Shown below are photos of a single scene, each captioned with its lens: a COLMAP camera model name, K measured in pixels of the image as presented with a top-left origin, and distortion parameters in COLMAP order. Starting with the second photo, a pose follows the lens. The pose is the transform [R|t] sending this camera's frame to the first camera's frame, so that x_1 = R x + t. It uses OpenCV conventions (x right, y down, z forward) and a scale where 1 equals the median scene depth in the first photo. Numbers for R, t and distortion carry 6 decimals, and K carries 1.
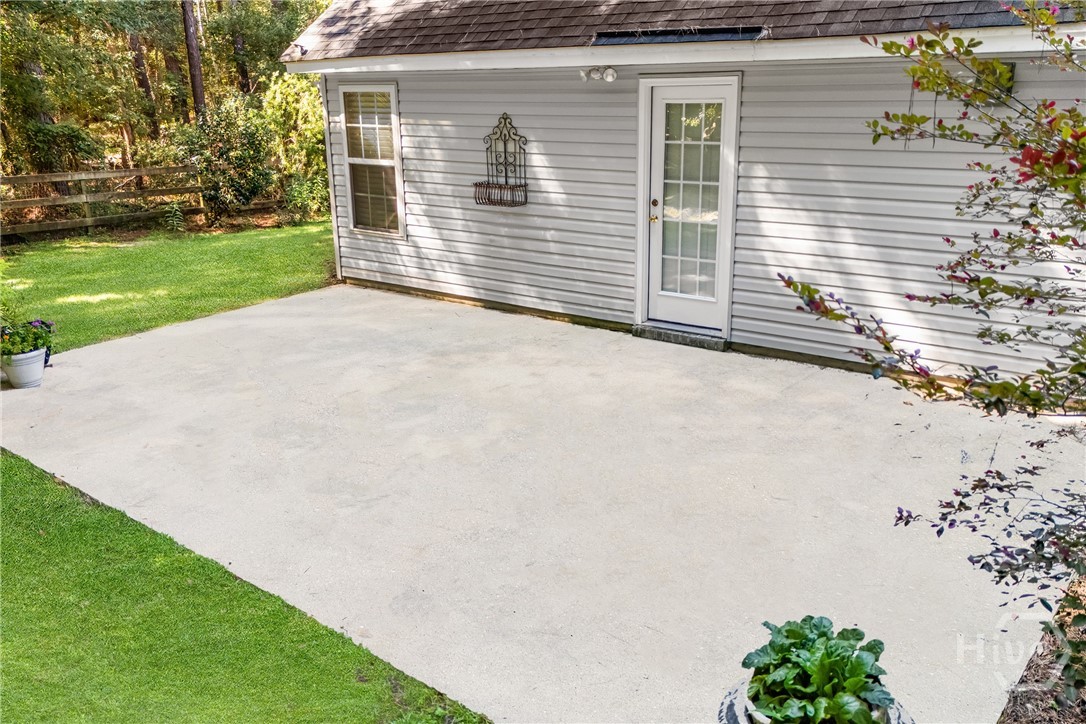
lens RADIAL K [[947.0, 0, 544.0], [0, 947.0, 362.4], [0, 0, 1]] dist [0.084260, -0.000906]
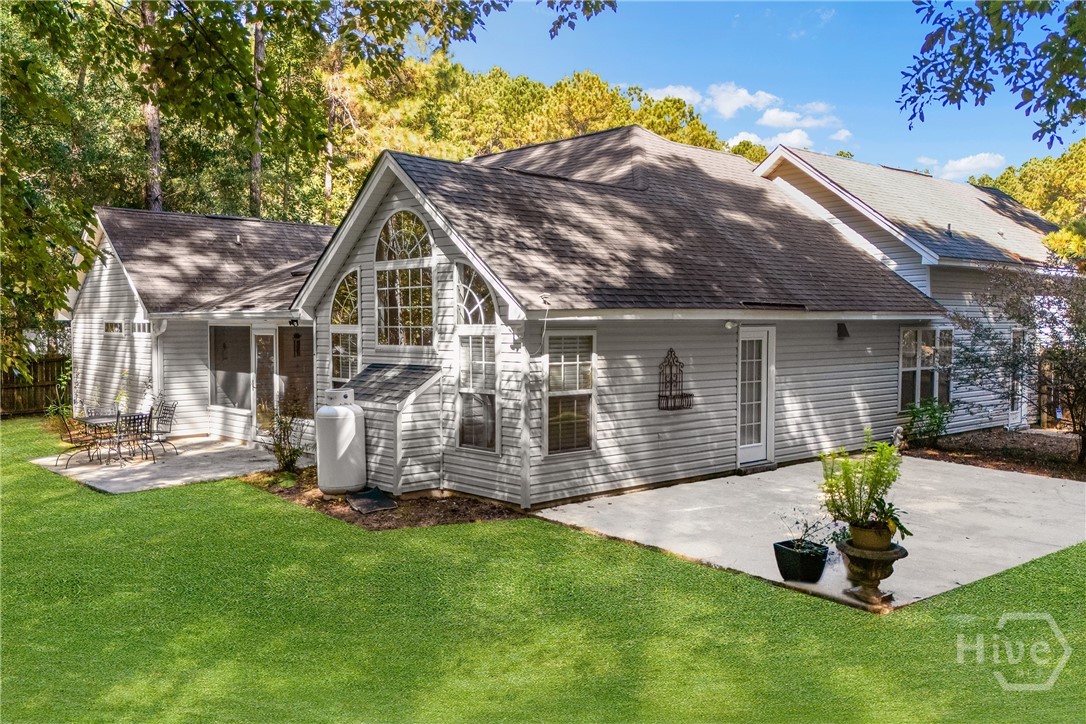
lens RADIAL K [[941.4, 0, 543.0], [0, 941.4, 362.0], [0, 0, 1]] dist [-0.017720, -0.003675]
pose [[0.183122, -0.025122, 0.982769, -1.476526], [0.279011, 0.959895, -0.027451, -0.251665], [-0.942666, 0.279231, 0.182787, 0.909999]]
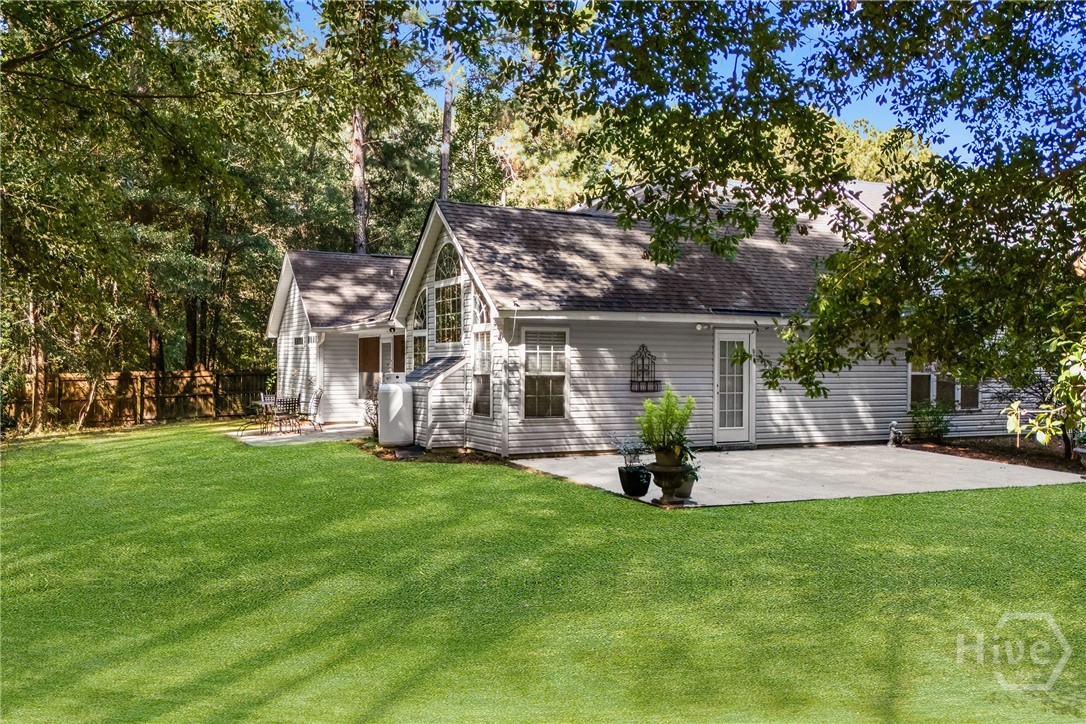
lens RADIAL K [[941.4, 0, 543.0], [0, 941.4, 362.0], [0, 0, 1]] dist [-0.017720, -0.003675]
pose [[0.445728, 0.020133, 0.894942, -1.750521], [0.245159, 0.958778, -0.143671, -0.010591], [-0.860943, 0.283441, 0.422419, 0.390824]]
